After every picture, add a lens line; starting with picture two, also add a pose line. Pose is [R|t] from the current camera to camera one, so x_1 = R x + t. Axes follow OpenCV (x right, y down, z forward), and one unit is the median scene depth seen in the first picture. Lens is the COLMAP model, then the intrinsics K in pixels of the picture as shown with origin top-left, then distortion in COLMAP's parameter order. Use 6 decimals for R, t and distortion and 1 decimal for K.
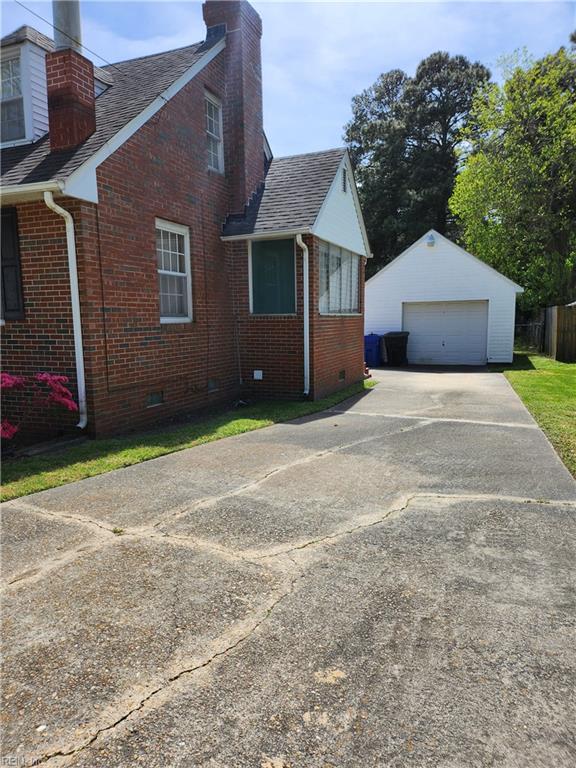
lens RADIAL K [[533.7, 0, 284.7], [0, 533.7, 384.1], [0, 0, 1]] dist [0.039423, -0.005993]
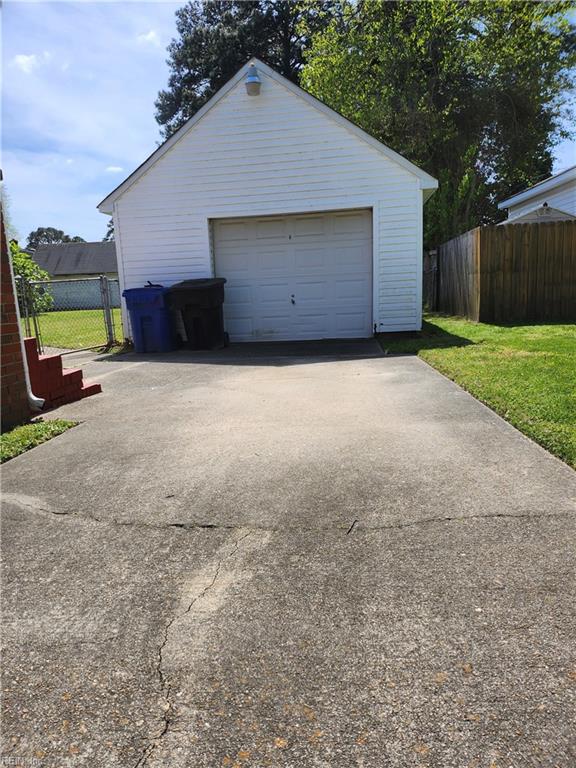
lens RADIAL K [[533.7, 0, 288.3], [0, 533.7, 385.2], [0, 0, 1]] dist [0.039423, -0.005993]
pose [[0.965911, -0.073785, 0.248136, 0.158111], [0.061110, 0.996420, 0.058412, -0.024180], [-0.251558, -0.041258, 0.966962, 0.500011]]
